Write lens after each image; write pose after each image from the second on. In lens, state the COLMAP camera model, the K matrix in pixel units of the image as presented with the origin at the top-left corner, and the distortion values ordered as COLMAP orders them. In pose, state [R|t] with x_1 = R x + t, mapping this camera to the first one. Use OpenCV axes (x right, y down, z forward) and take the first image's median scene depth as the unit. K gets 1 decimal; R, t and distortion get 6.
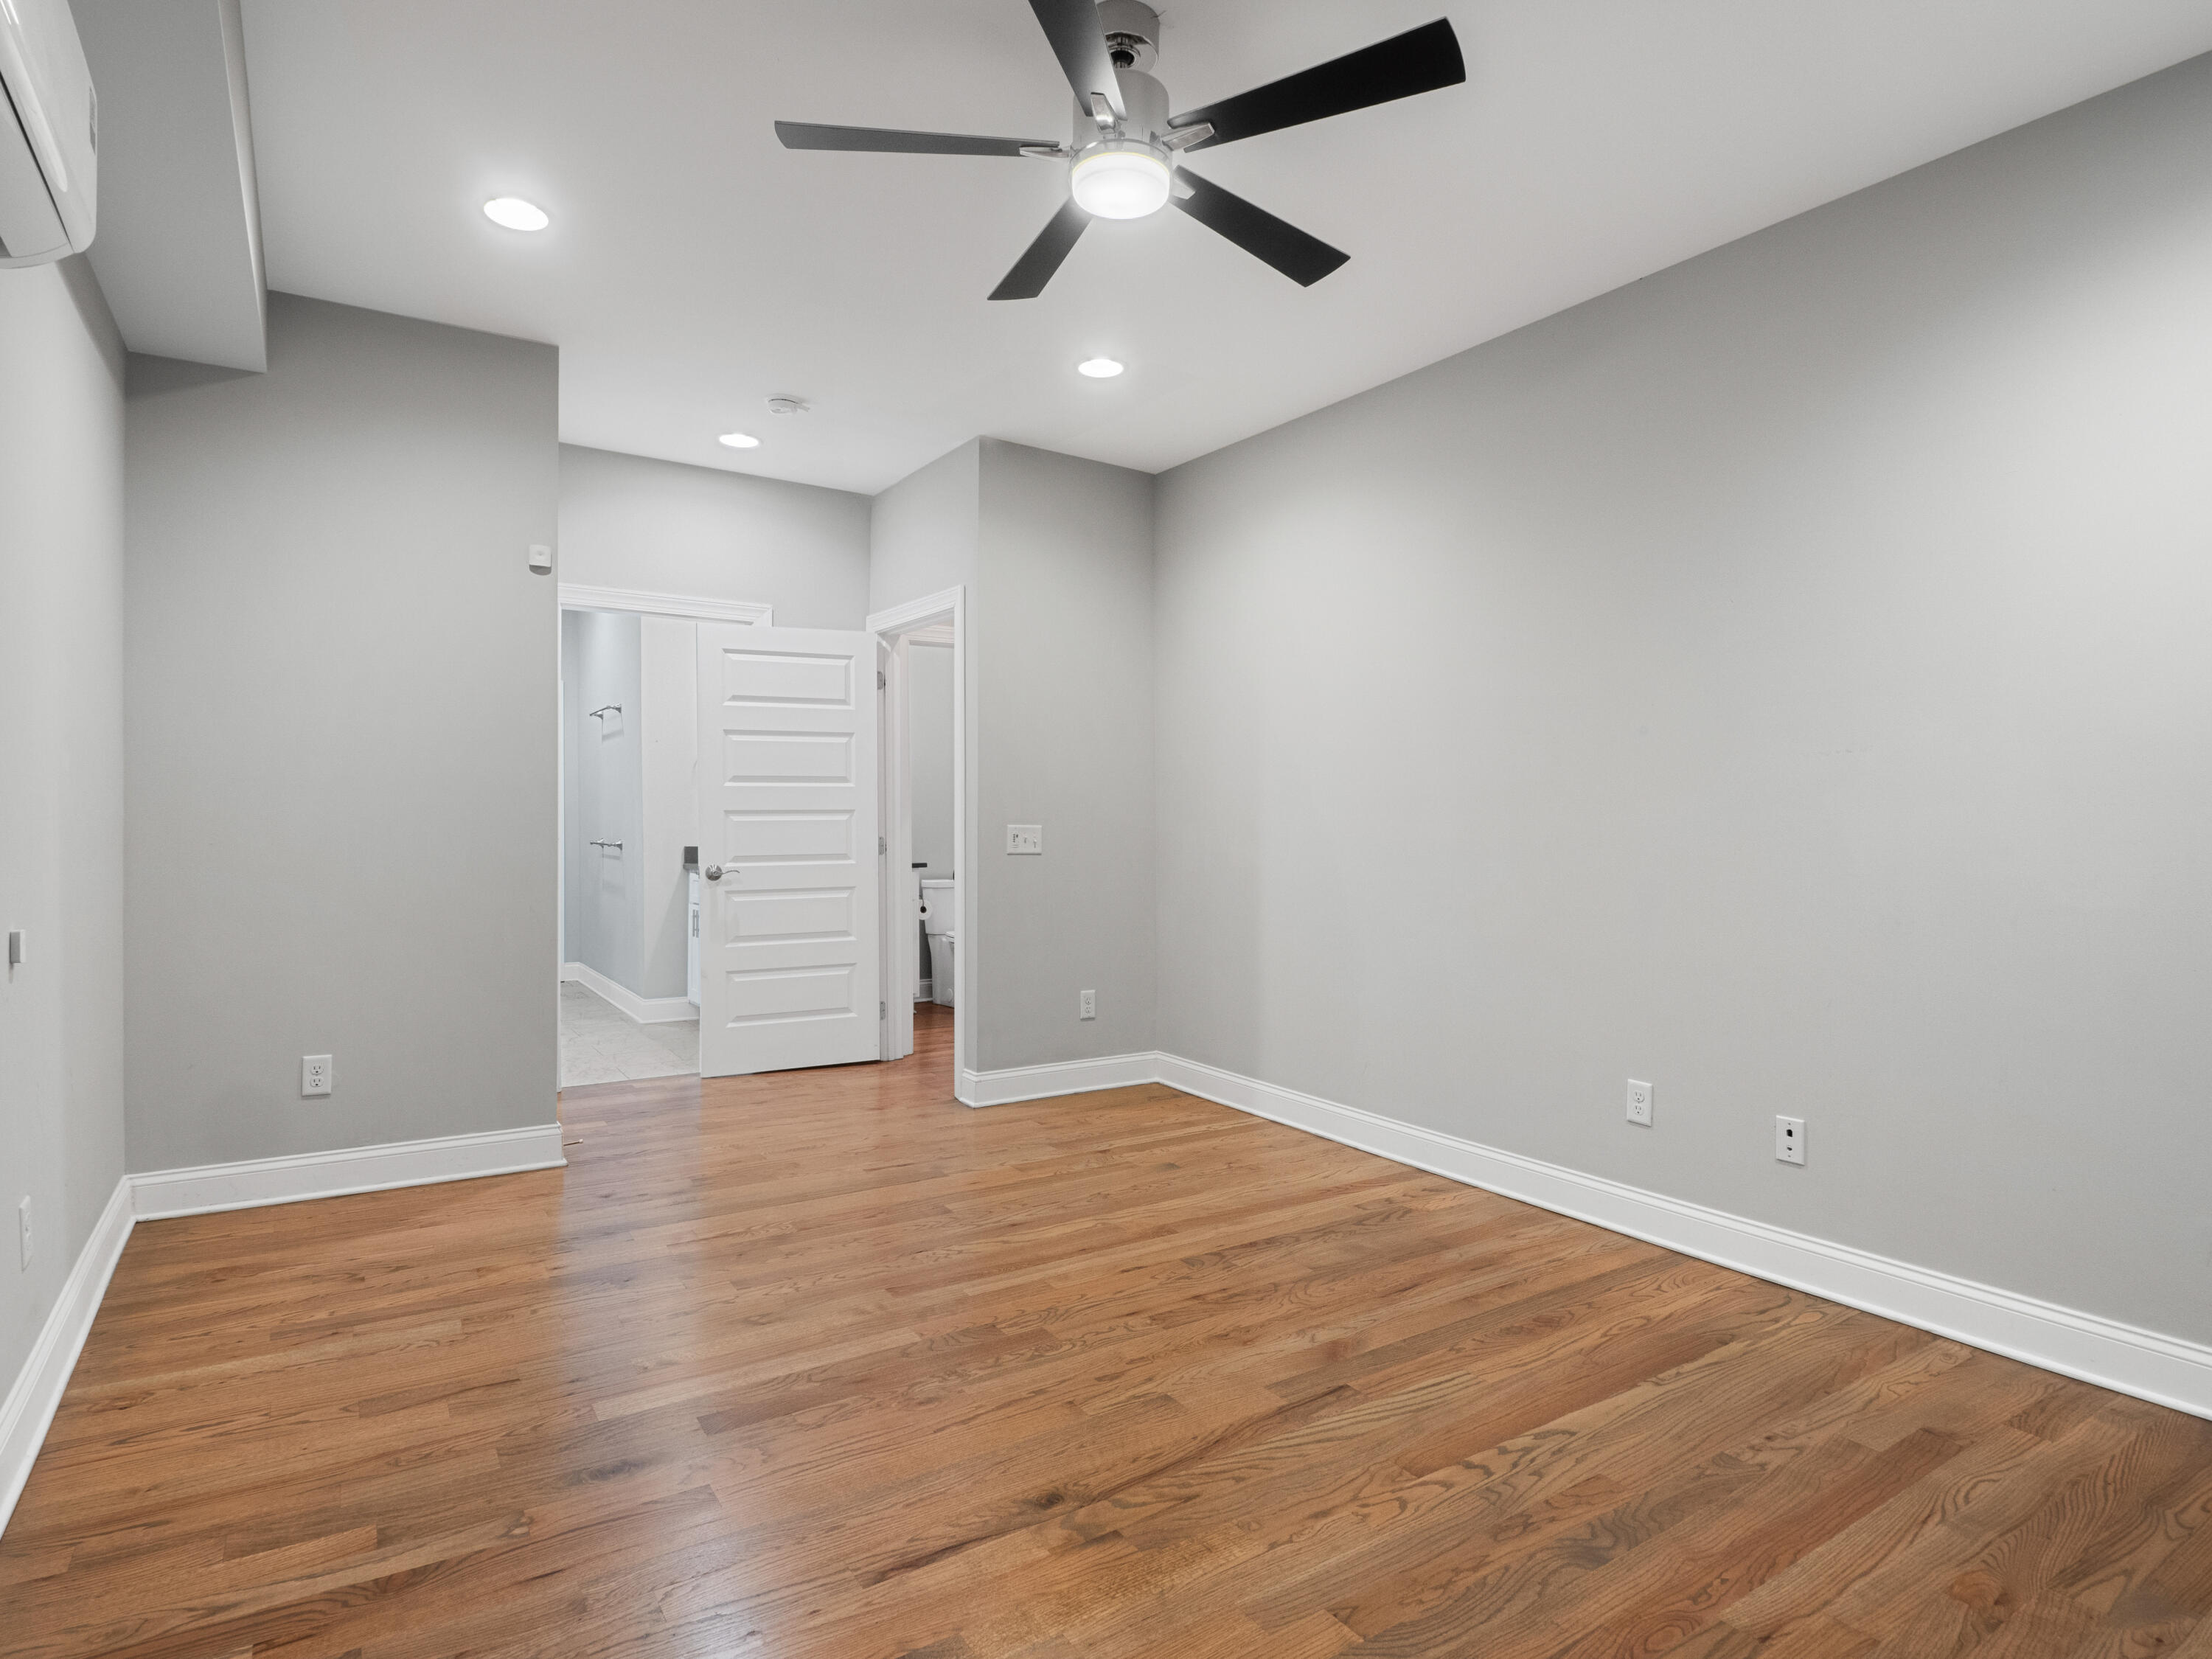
lens RADIAL K [[1178.8, 0, 1101.7], [0, 1178.8, 832.5], [0, 0, 1]] dist [-0.011943, -0.005137]
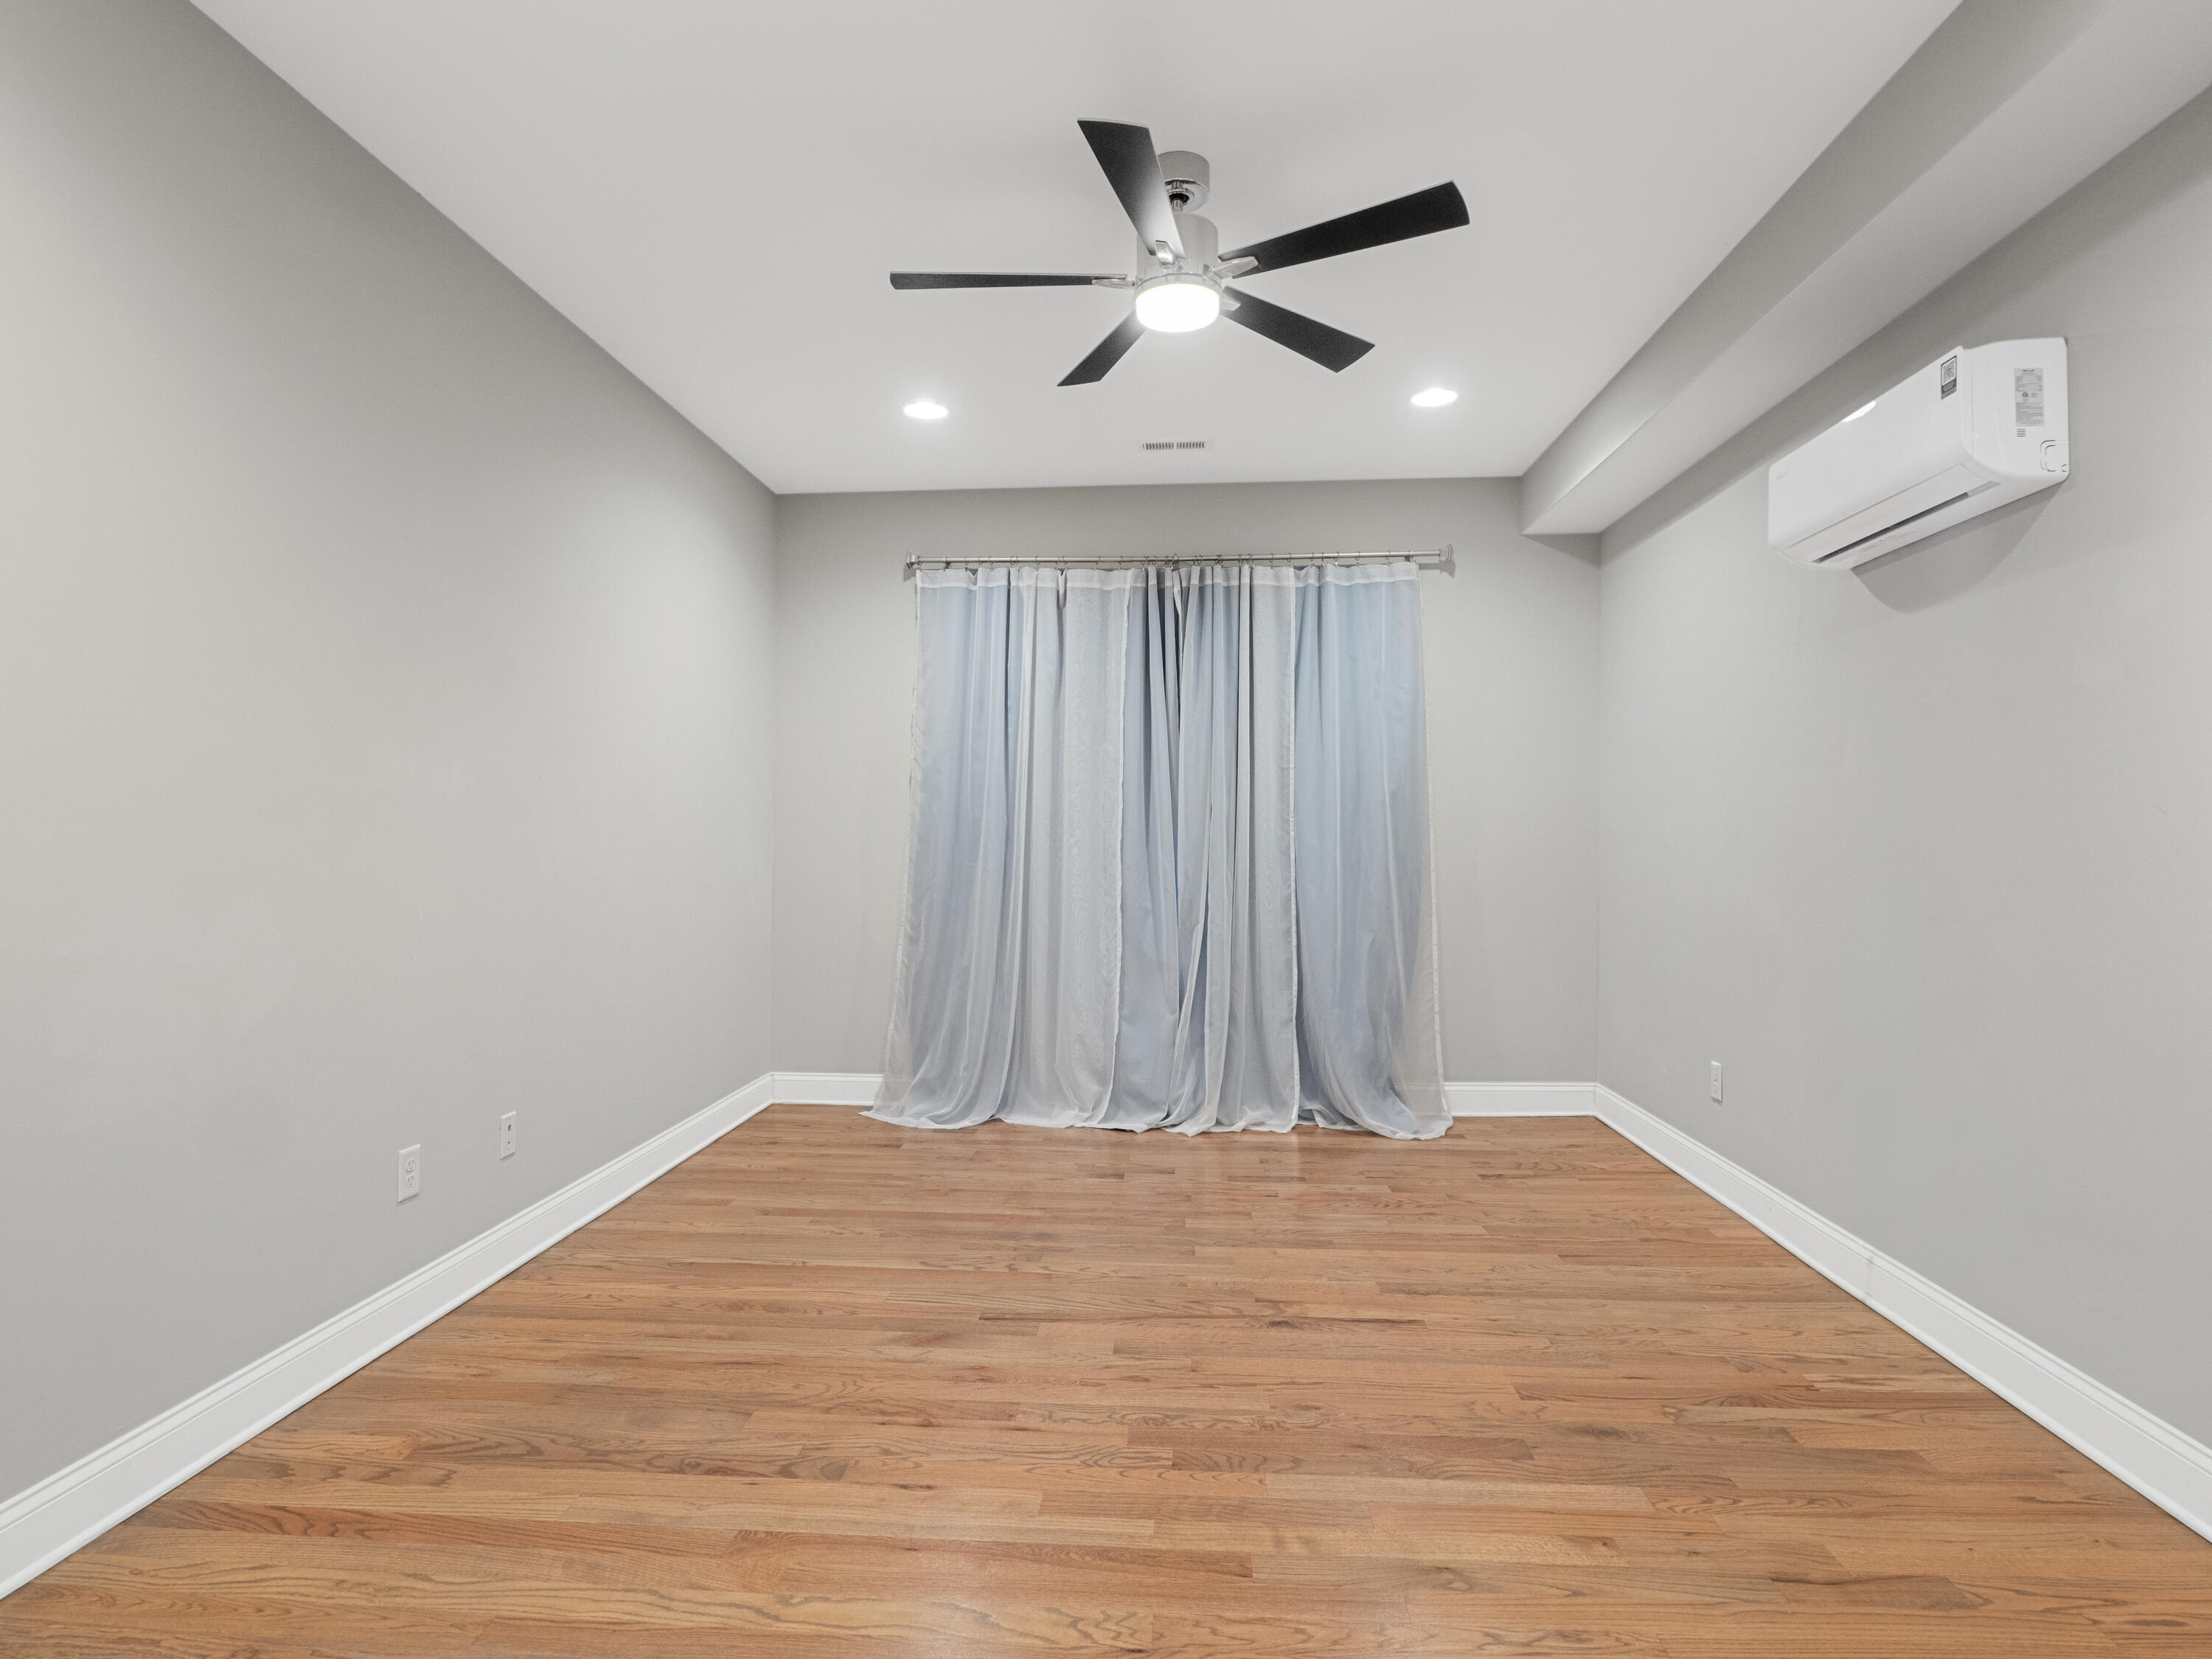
lens RADIAL K [[1178.8, 0, 1105.7], [0, 1178.8, 824.8], [0, 0, 1]] dist [-0.011943, -0.005137]
pose [[-0.796384, -0.004284, 0.604777, -0.587871], [-0.003665, 0.999991, 0.002257, -0.030056], [-0.604781, -0.000419, -0.796392, 1.807665]]
